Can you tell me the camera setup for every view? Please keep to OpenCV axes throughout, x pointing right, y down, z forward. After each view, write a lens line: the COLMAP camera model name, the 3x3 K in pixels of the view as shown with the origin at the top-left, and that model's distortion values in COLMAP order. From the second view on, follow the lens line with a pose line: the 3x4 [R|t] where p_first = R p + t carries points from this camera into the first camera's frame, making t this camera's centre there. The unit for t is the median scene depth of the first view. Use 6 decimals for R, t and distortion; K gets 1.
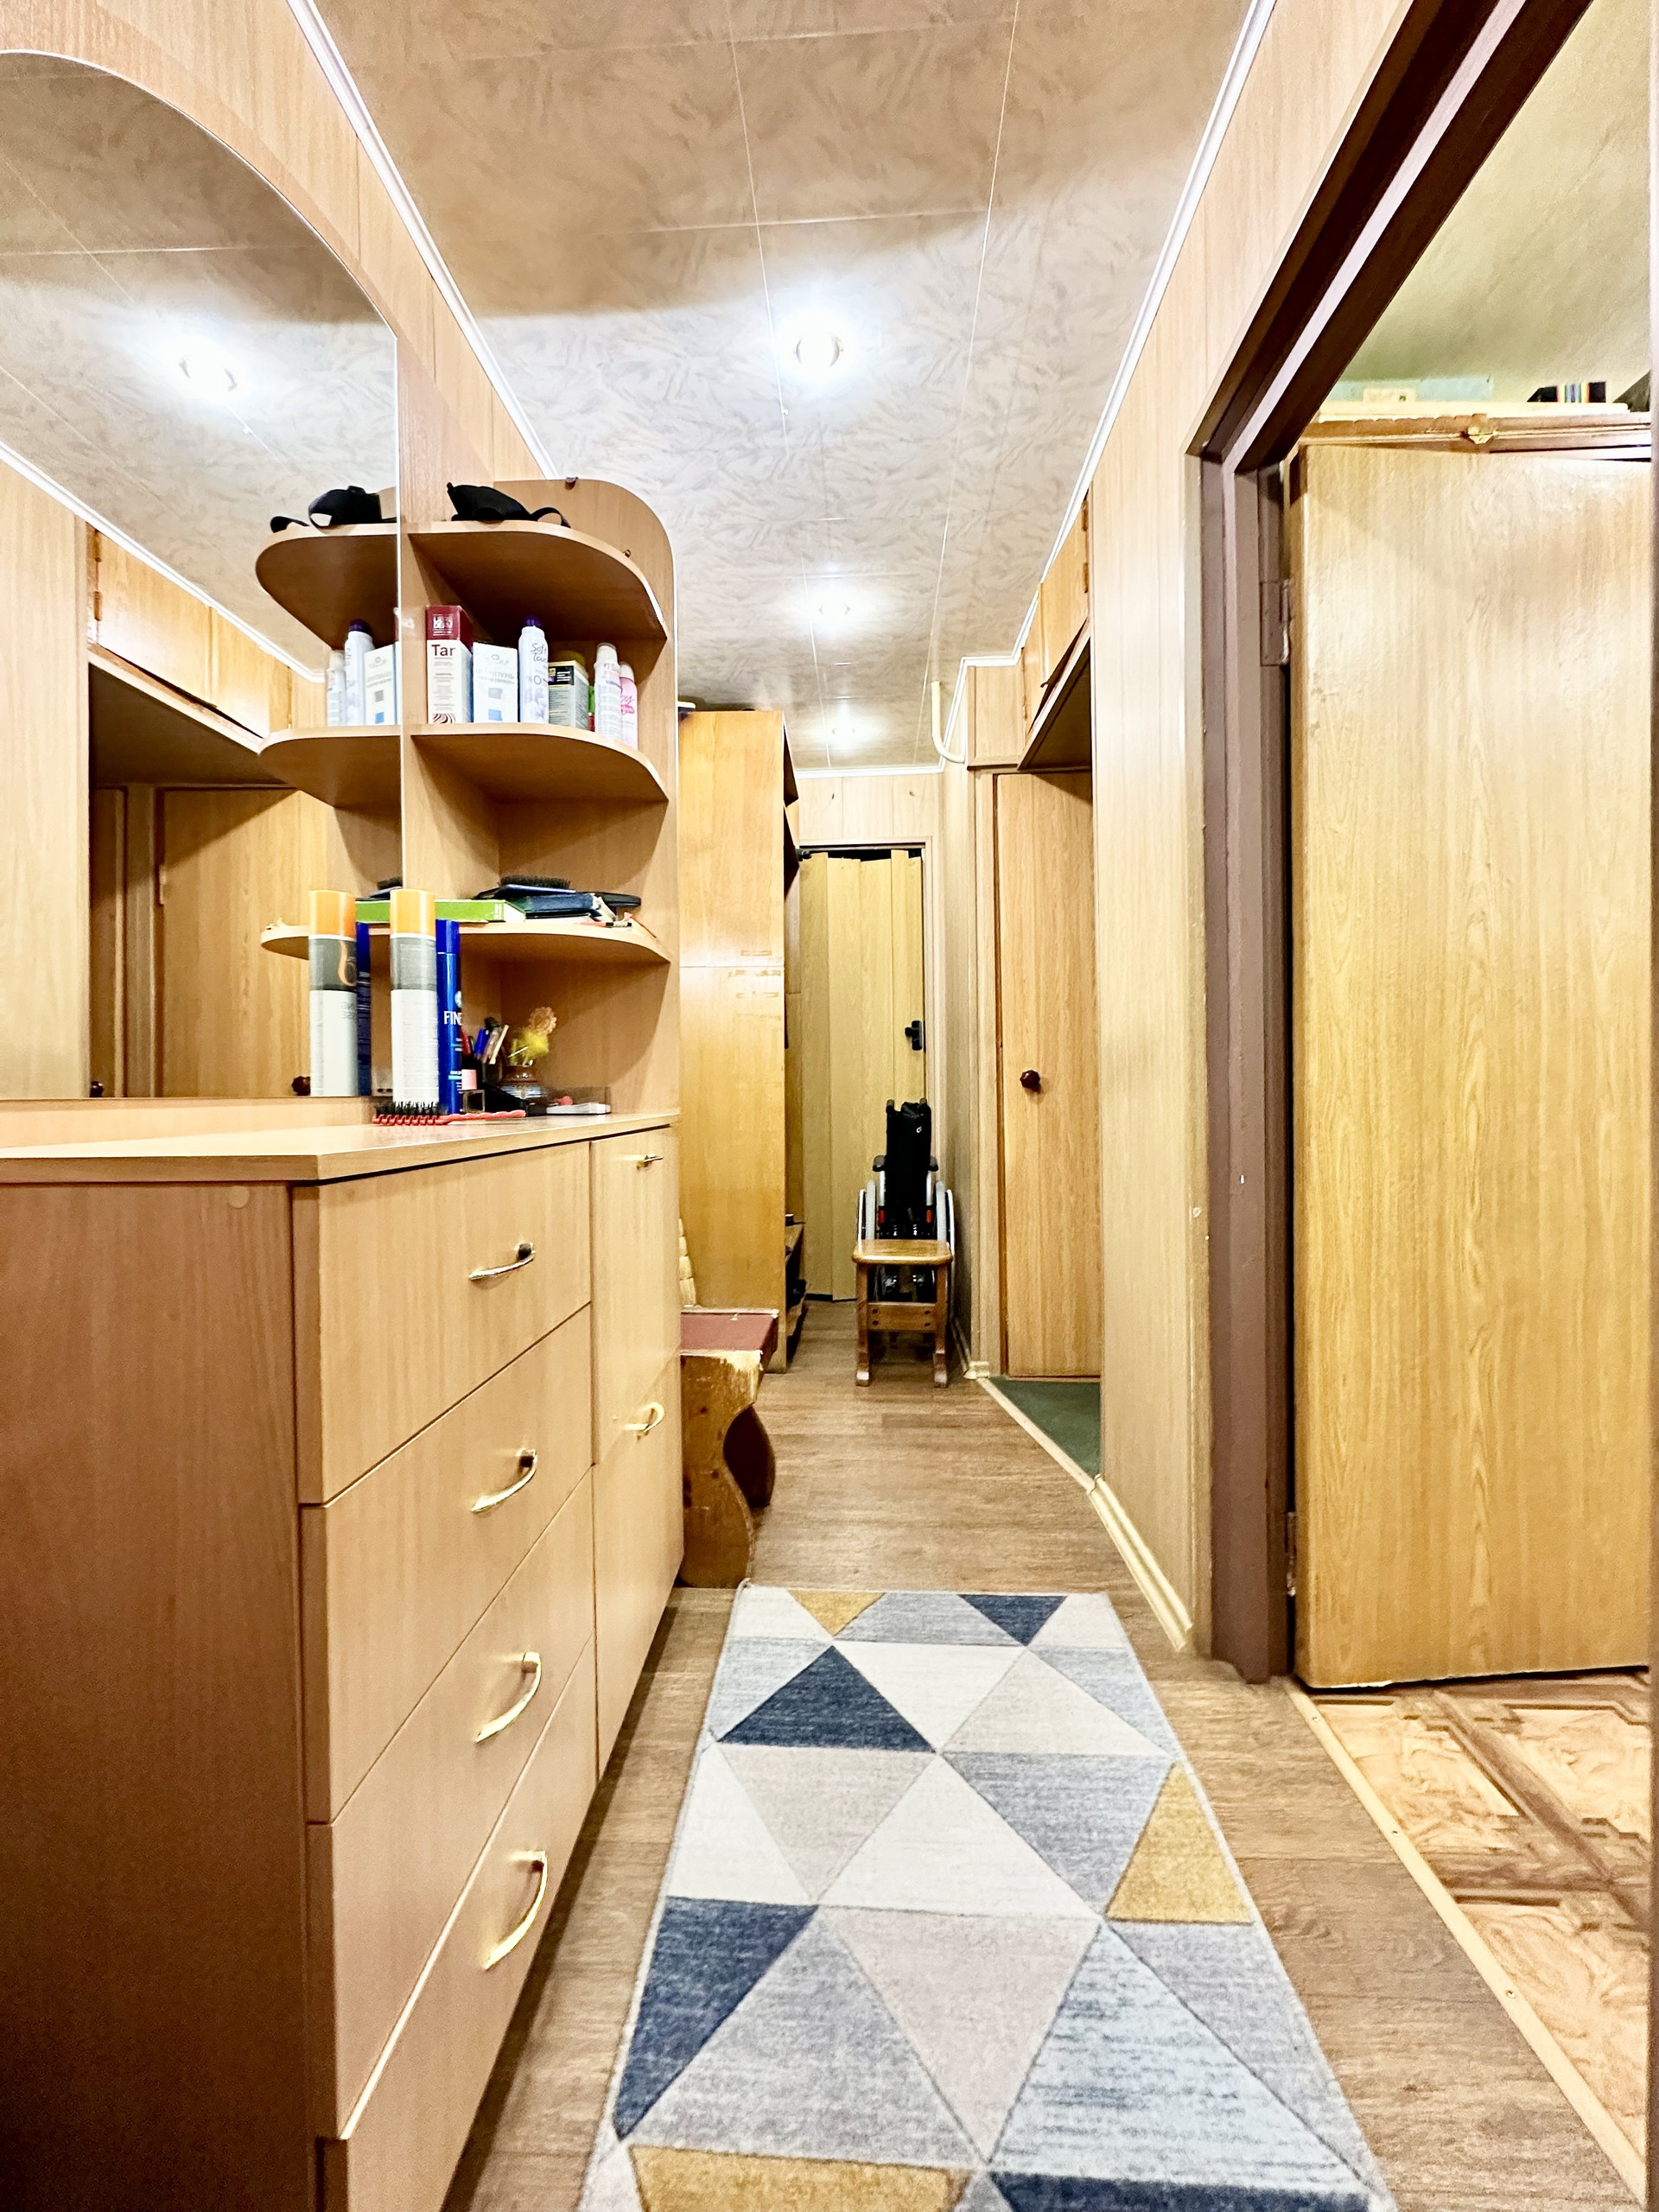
lens RADIAL K [[881.6, 0, 826.5], [0, 881.6, 1098.9], [0, 0, 1]] dist [-0.001544, -0.000500]
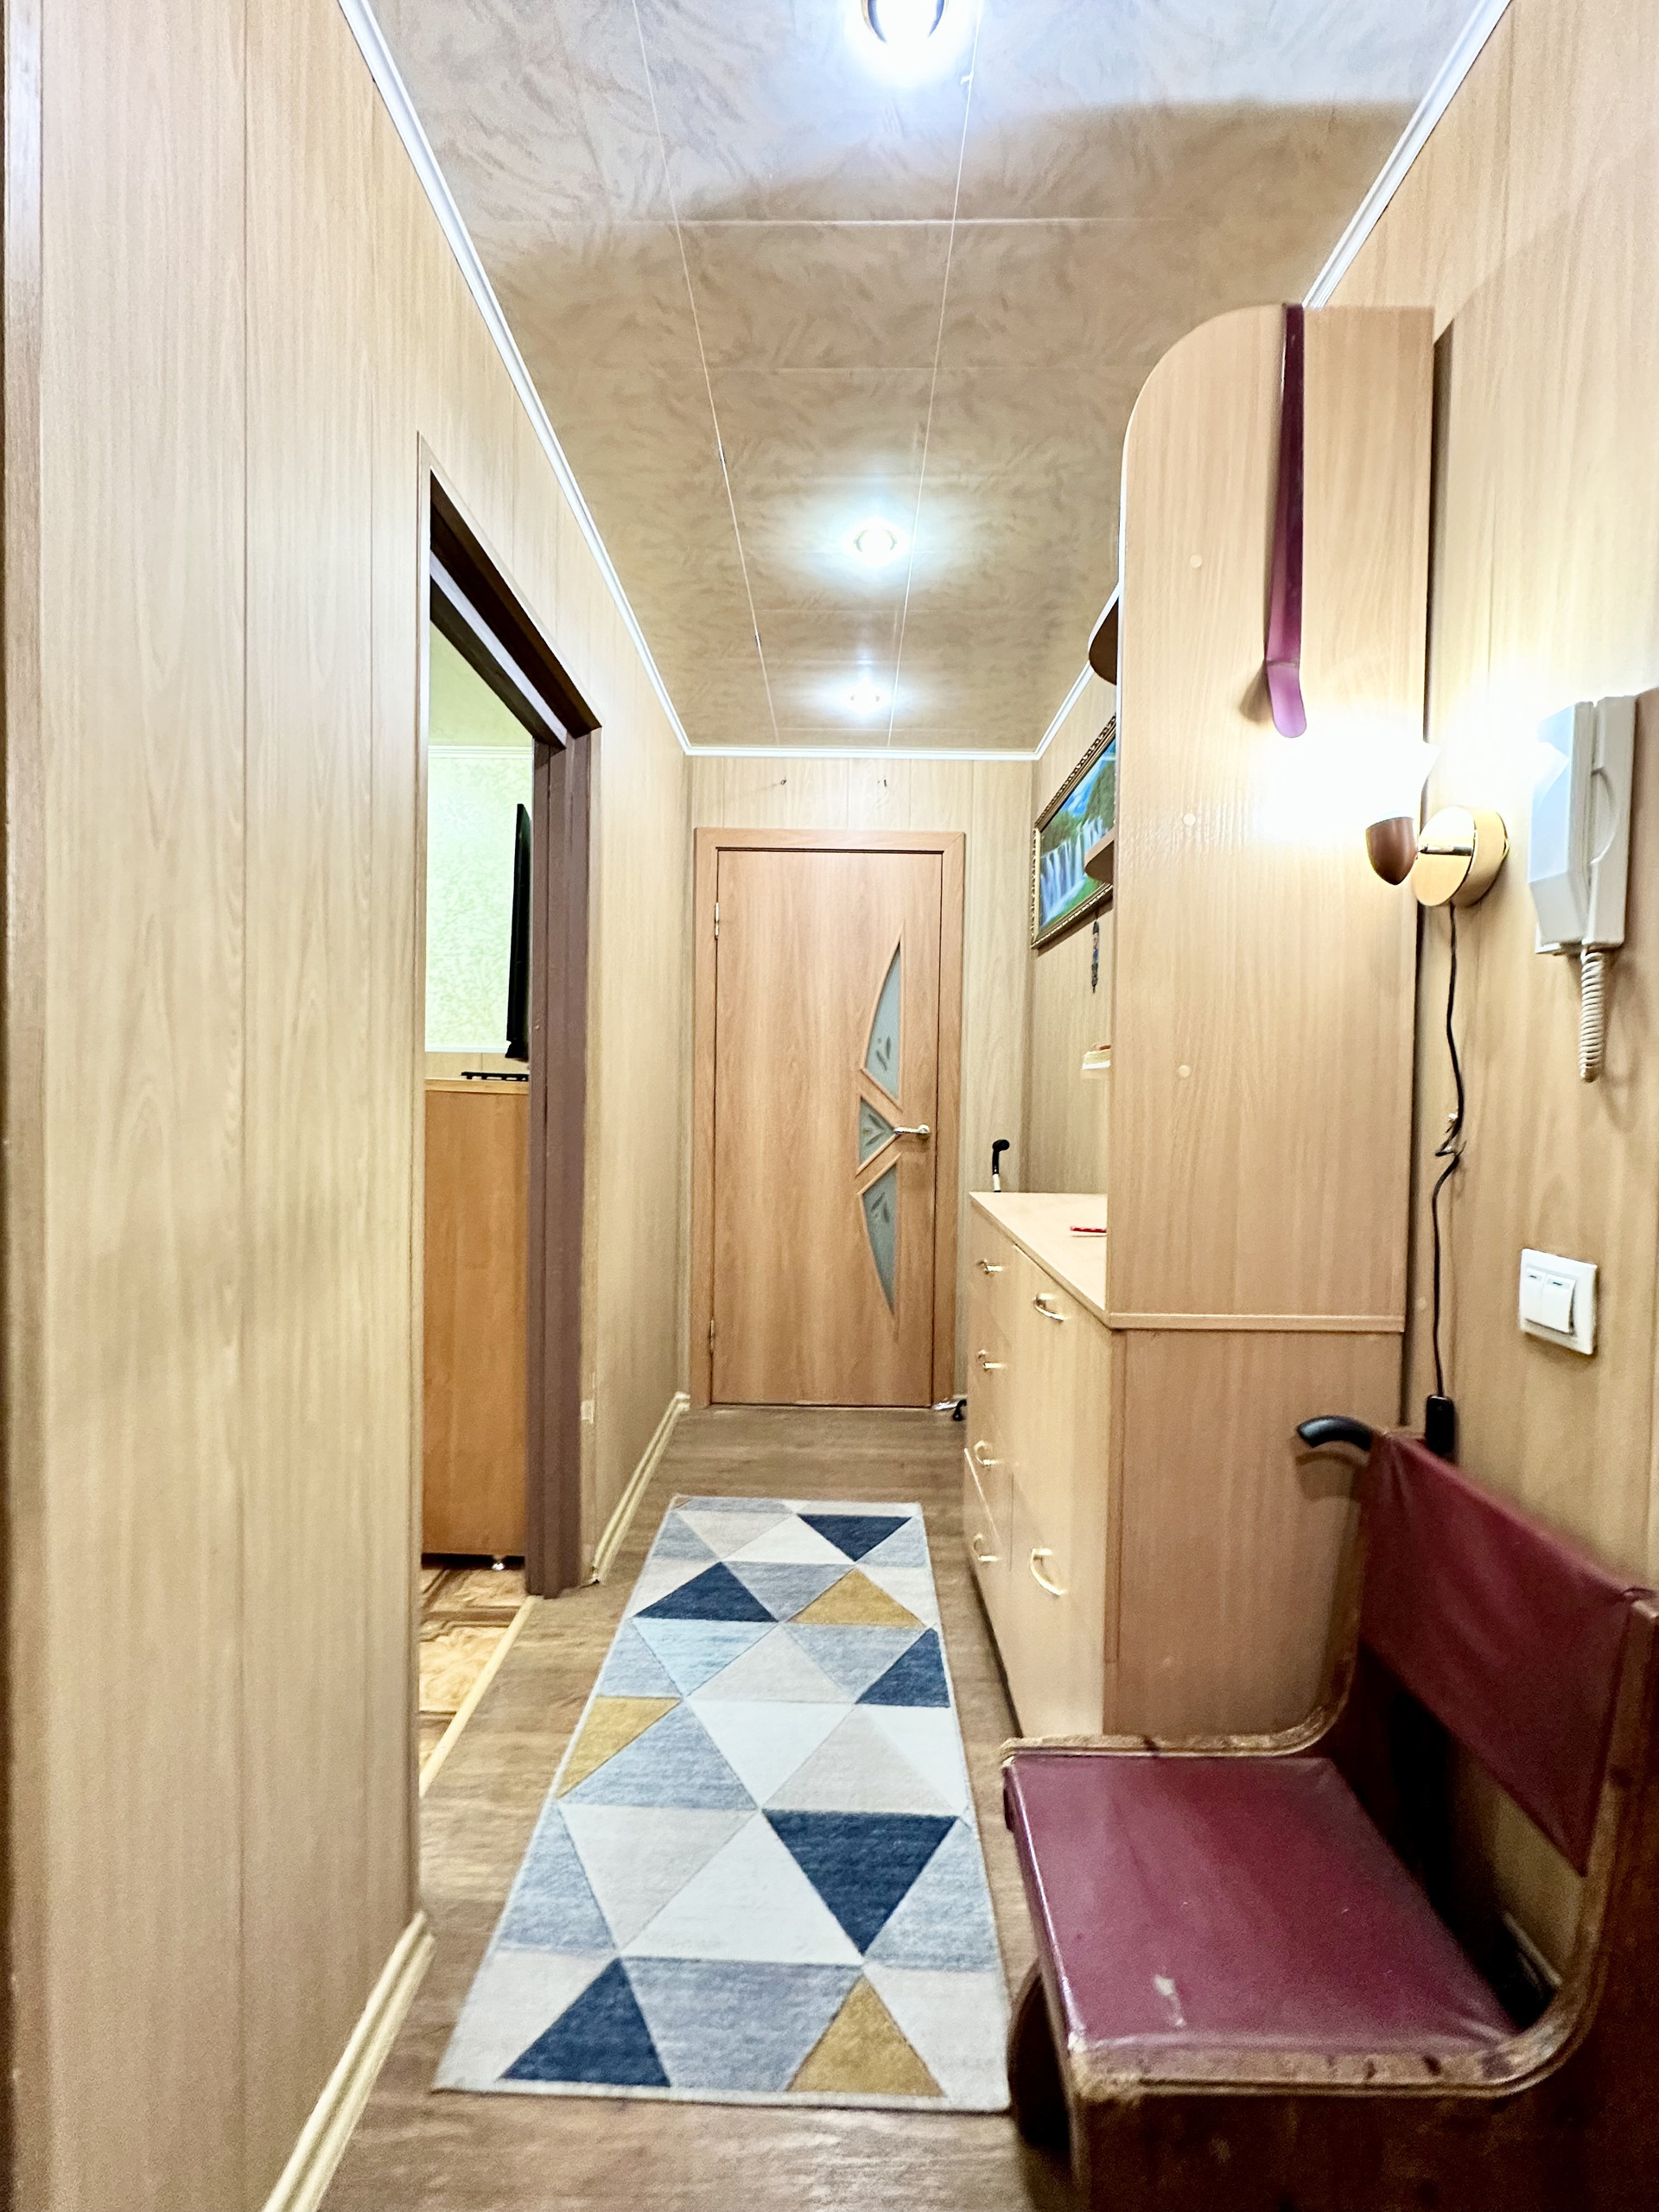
lens RADIAL K [[881.6, 0, 827.4], [0, 881.6, 1104.5], [0, 0, 1]] dist [-0.001544, -0.000500]
pose [[-0.999547, -0.001137, -0.030081, 0.069950], [-0.002275, 0.999281, 0.037839, -0.190587], [0.030016, 0.037890, -0.998831, 1.963380]]
